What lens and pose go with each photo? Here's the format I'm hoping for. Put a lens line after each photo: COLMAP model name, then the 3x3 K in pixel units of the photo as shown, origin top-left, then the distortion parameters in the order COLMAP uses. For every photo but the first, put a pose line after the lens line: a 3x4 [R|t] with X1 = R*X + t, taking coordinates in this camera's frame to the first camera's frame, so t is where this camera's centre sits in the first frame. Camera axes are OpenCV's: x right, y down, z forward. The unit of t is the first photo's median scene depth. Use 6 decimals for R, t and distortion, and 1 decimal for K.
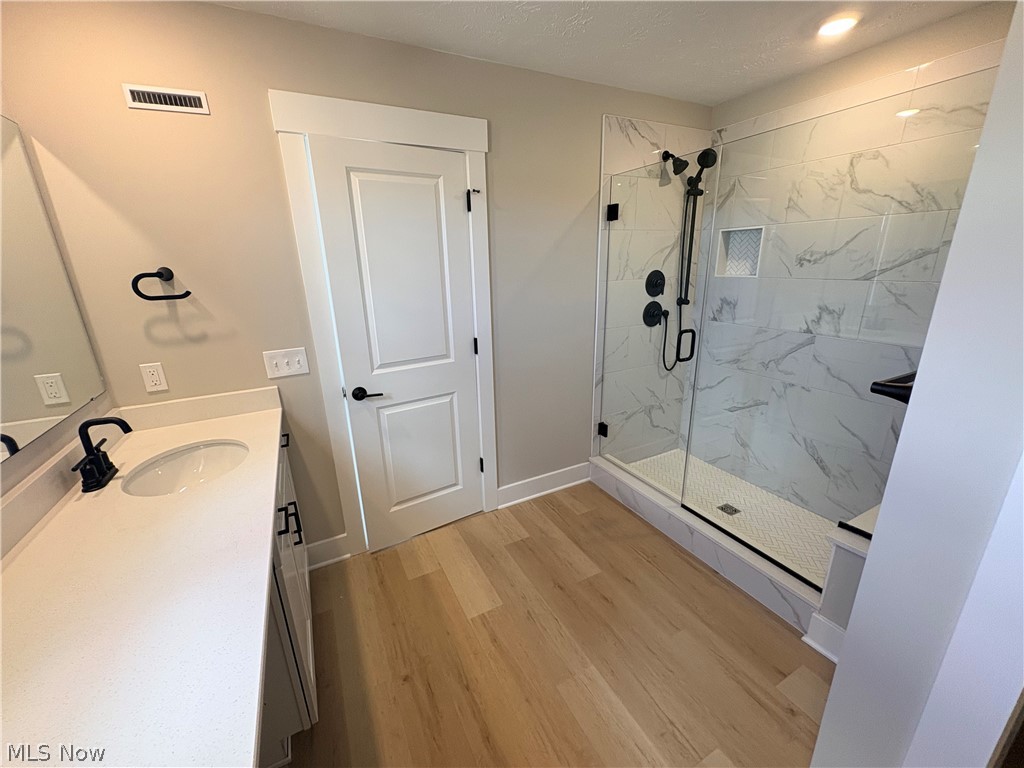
lens RADIAL K [[406.9, 0, 512.2], [0, 406.9, 384.4], [0, 0, 1]] dist [0.000726, 0.000753]
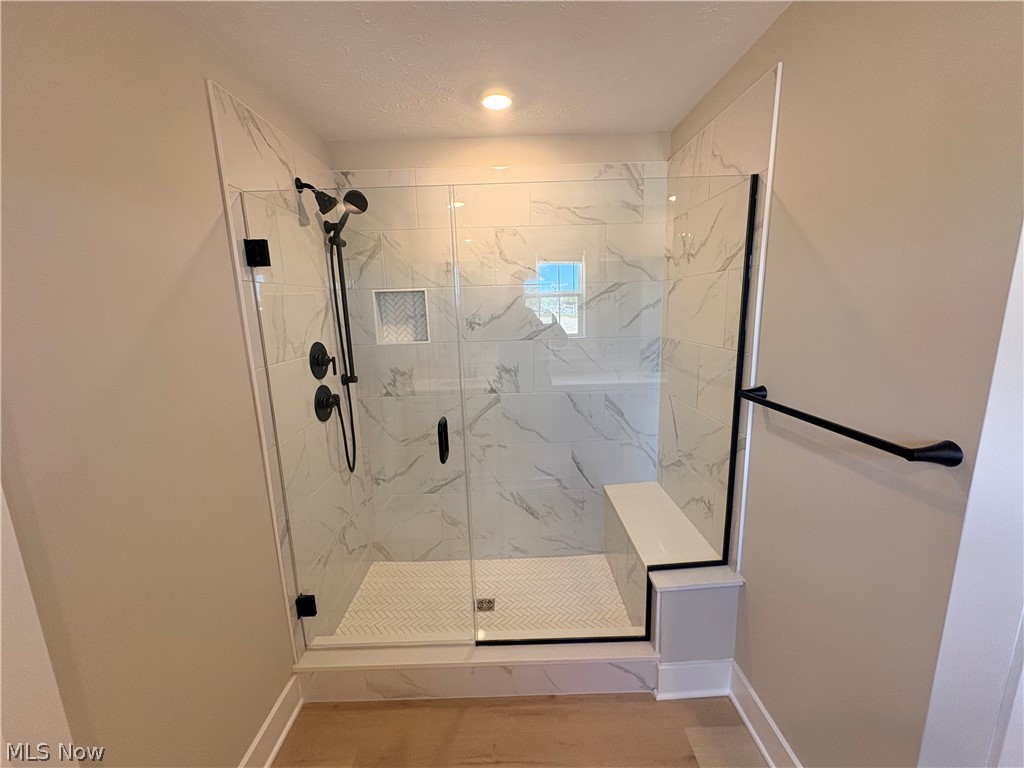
lens RADIAL K [[406.9, 0, 512.2], [0, 406.9, 384.4], [0, 0, 1]] dist [0.000726, 0.000753]
pose [[0.458245, -0.156298, 0.874976, -0.123817], [0.278314, 0.960145, 0.025752, -0.150266], [-0.844128, 0.231717, 0.483482, 0.440146]]
